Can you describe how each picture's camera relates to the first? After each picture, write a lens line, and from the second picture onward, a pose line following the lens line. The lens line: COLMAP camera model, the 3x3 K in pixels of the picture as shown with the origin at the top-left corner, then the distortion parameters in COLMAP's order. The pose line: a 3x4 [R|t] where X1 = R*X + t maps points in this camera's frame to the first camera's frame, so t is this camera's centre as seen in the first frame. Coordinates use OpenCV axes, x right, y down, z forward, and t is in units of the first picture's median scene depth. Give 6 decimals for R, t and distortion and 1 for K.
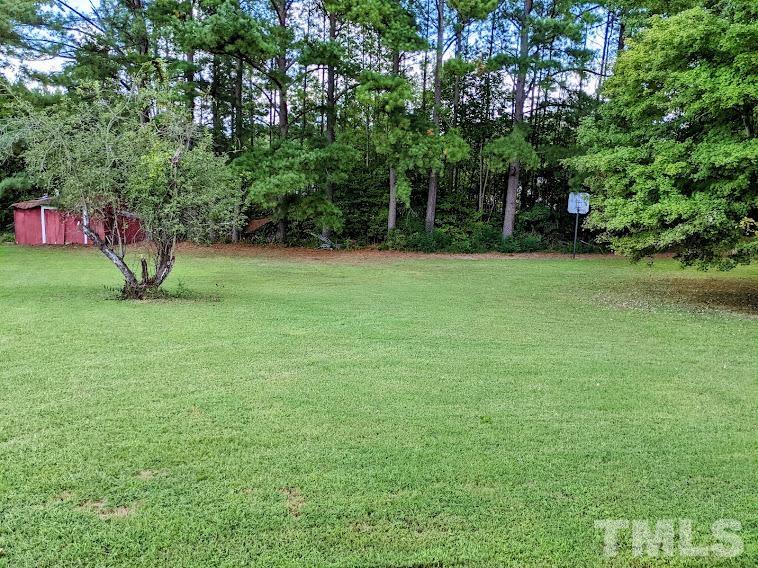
lens RADIAL K [[597.8, 0, 380.2], [0, 597.8, 286.2], [0, 0, 1]] dist [0.032928, -0.014701]
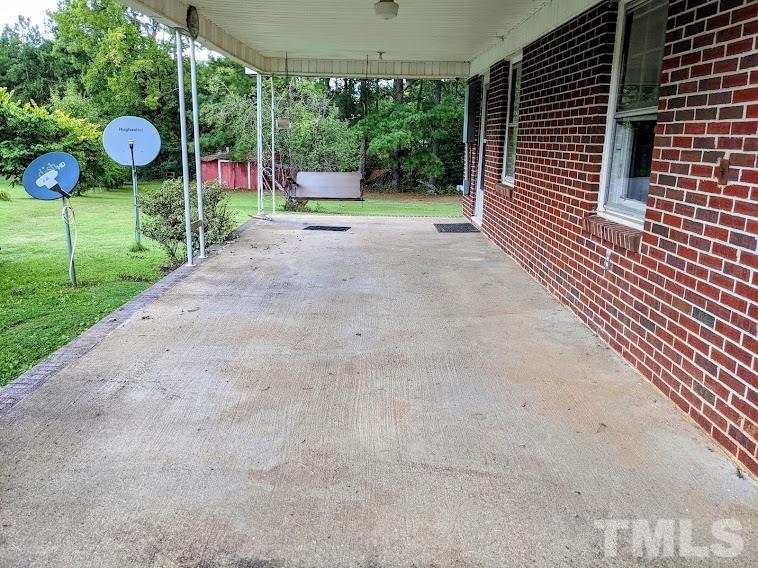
lens RADIAL K [[597.8, 0, 376.7], [0, 597.8, 283.2], [0, 0, 1]] dist [0.032928, -0.014701]
pose [[0.975546, 0.039537, -0.216208, 0.081095], [-0.025478, 0.997399, 0.067429, 0.044995], [0.218312, -0.060272, 0.974016, -0.248398]]
